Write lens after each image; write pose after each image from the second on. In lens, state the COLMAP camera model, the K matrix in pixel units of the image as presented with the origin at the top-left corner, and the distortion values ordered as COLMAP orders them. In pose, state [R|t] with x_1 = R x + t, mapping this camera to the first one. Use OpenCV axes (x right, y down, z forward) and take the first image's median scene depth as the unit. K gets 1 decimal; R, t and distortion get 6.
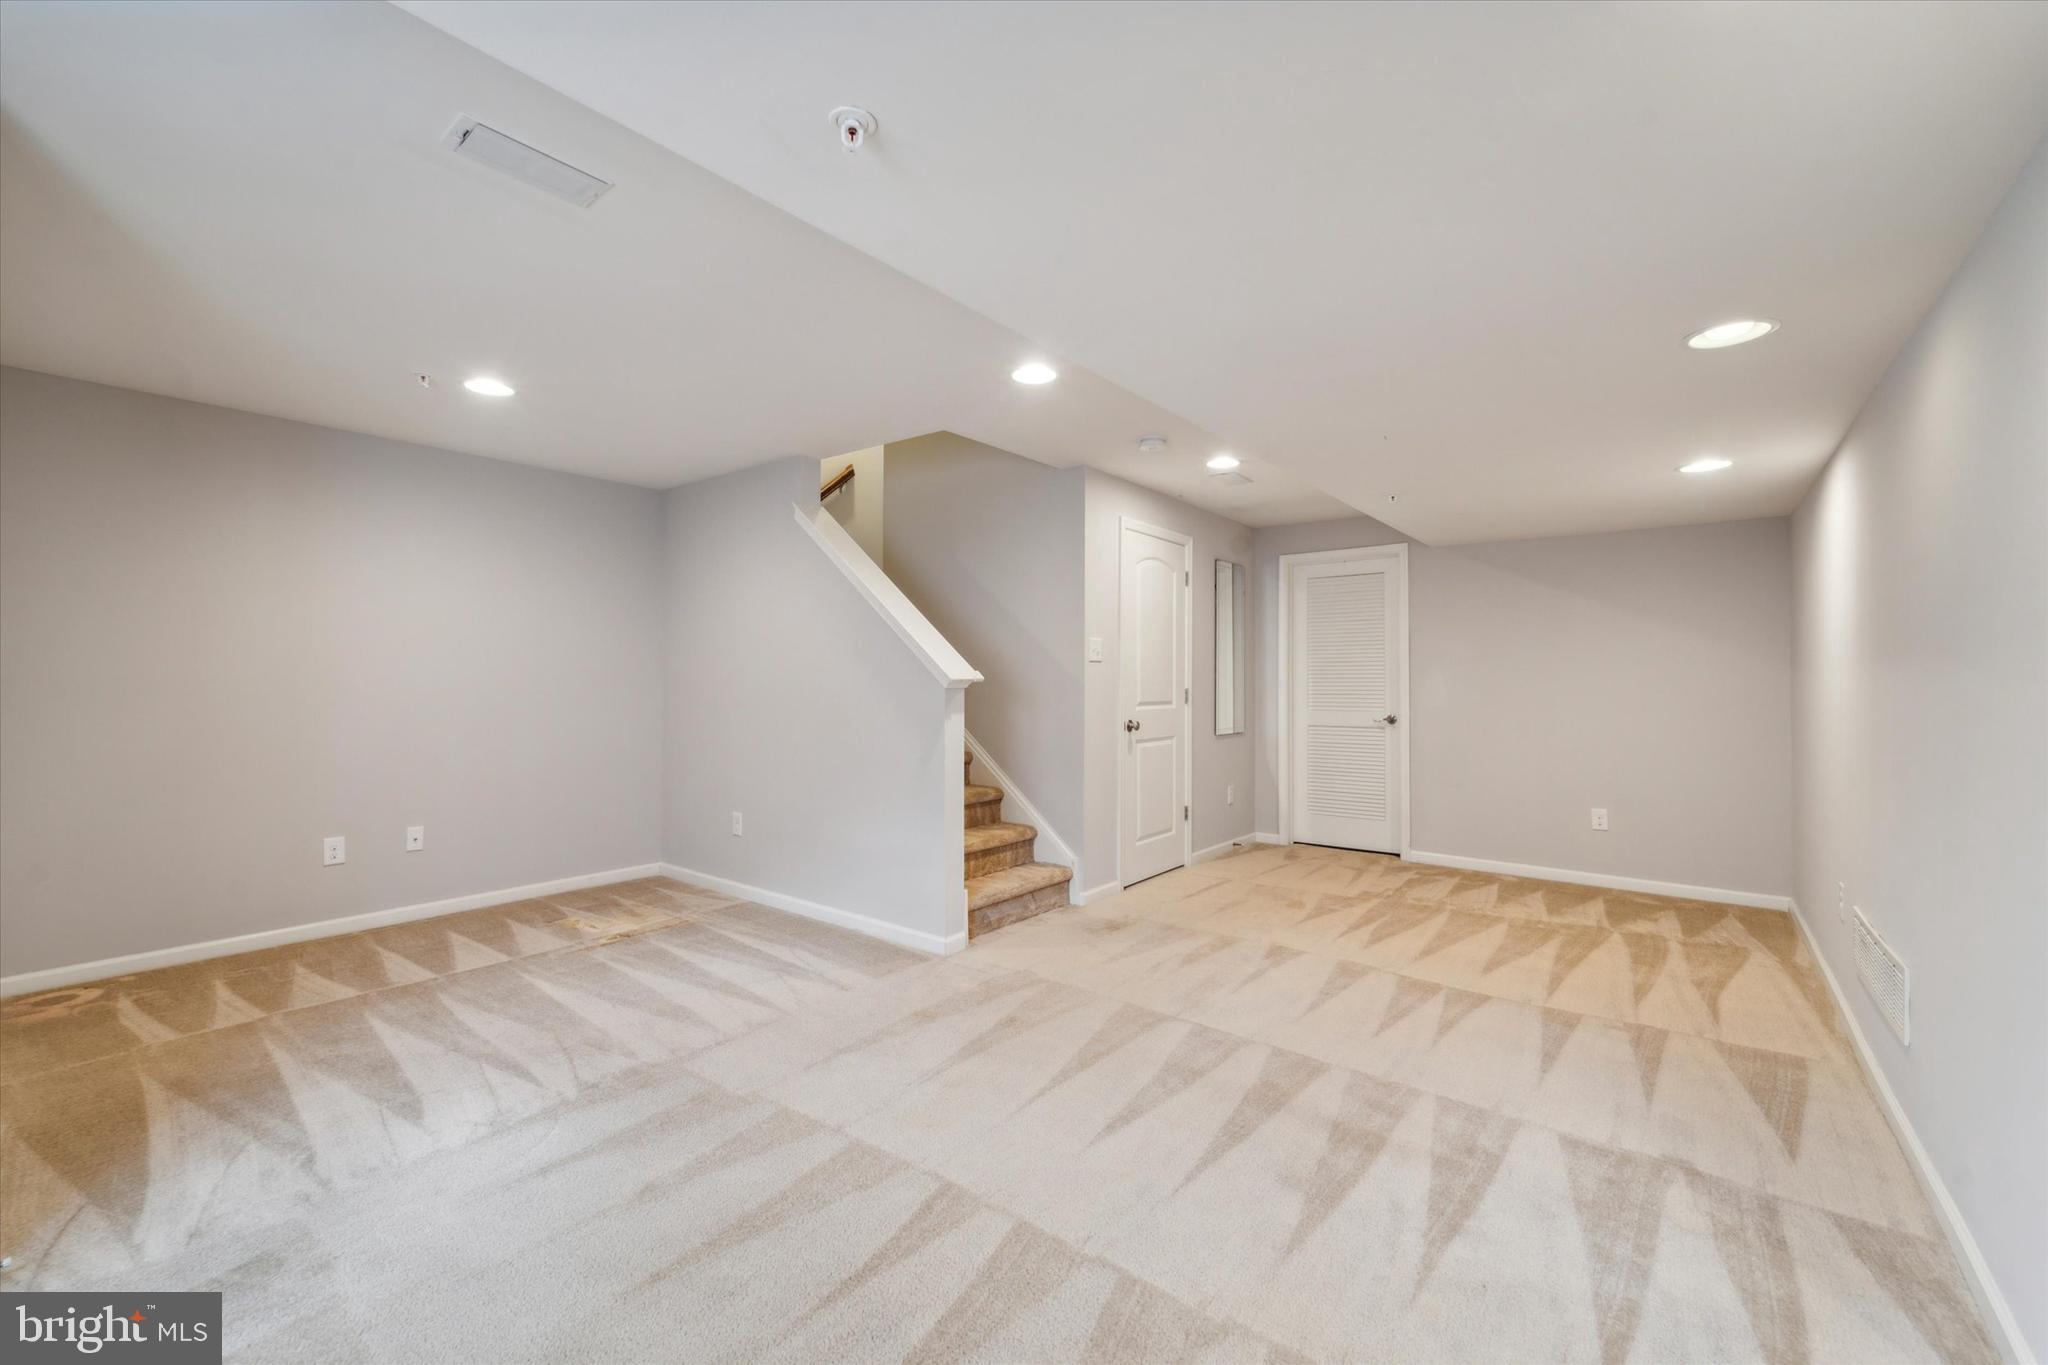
lens RADIAL K [[839.6, 0, 1031.1], [0, 839.6, 669.7], [0, 0, 1]] dist [-0.001068, -0.000931]
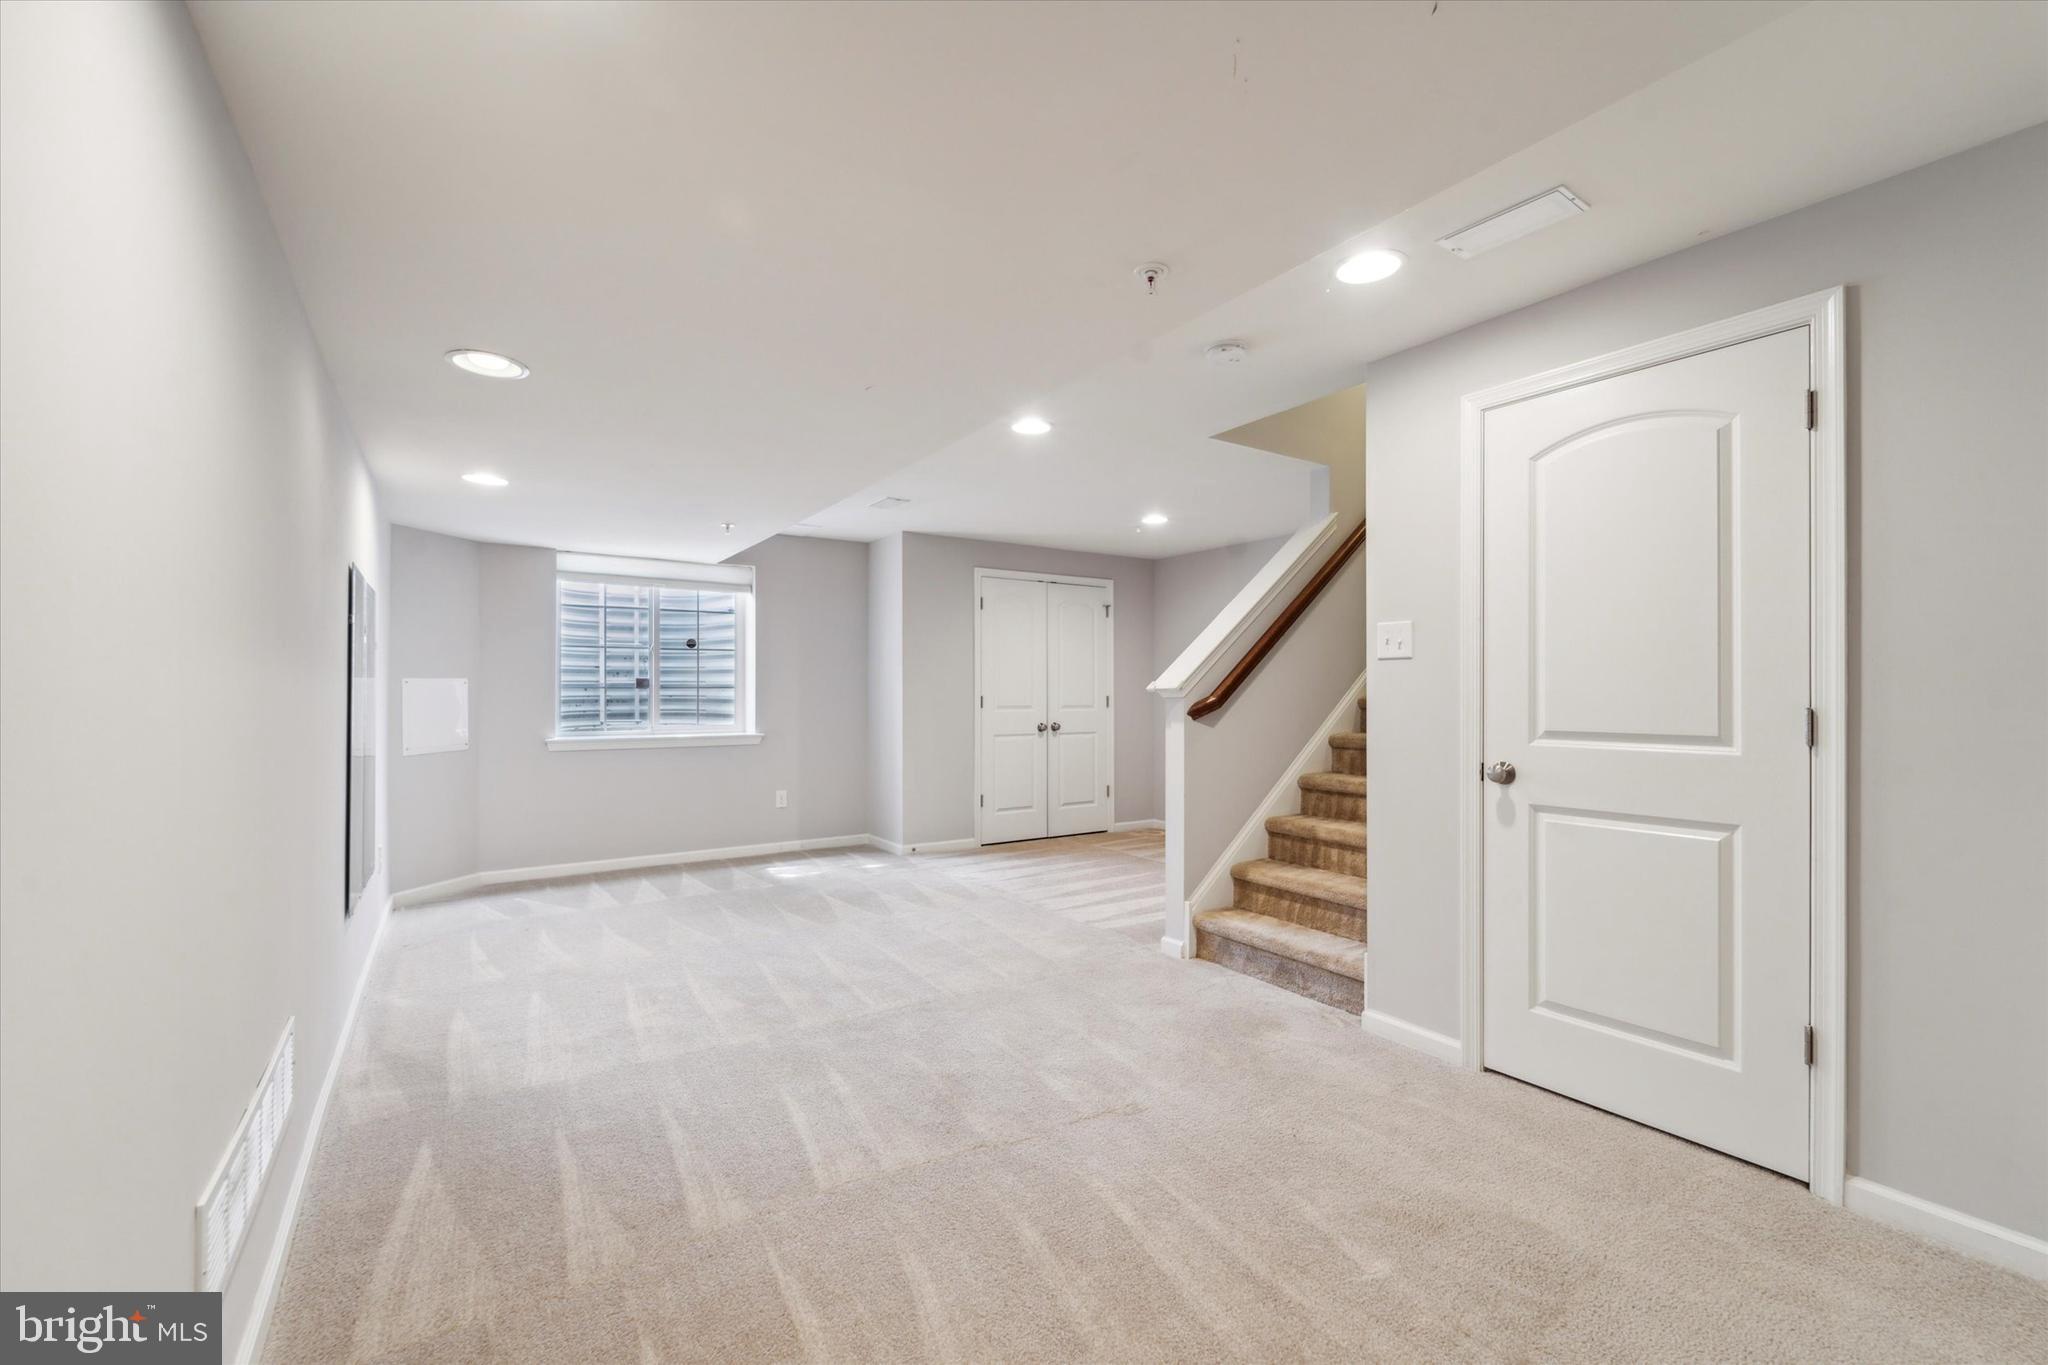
lens RADIAL K [[848.3, 0, 1020.9], [0, 848.3, 660.1], [0, 0, 1]] dist [-0.000334, -0.000597]
pose [[-0.309622, -0.044392, -0.949823, 0.886756], [-0.008865, 0.999001, -0.043801, 0.027587], [0.950818, -0.005141, -0.309707, 1.074038]]
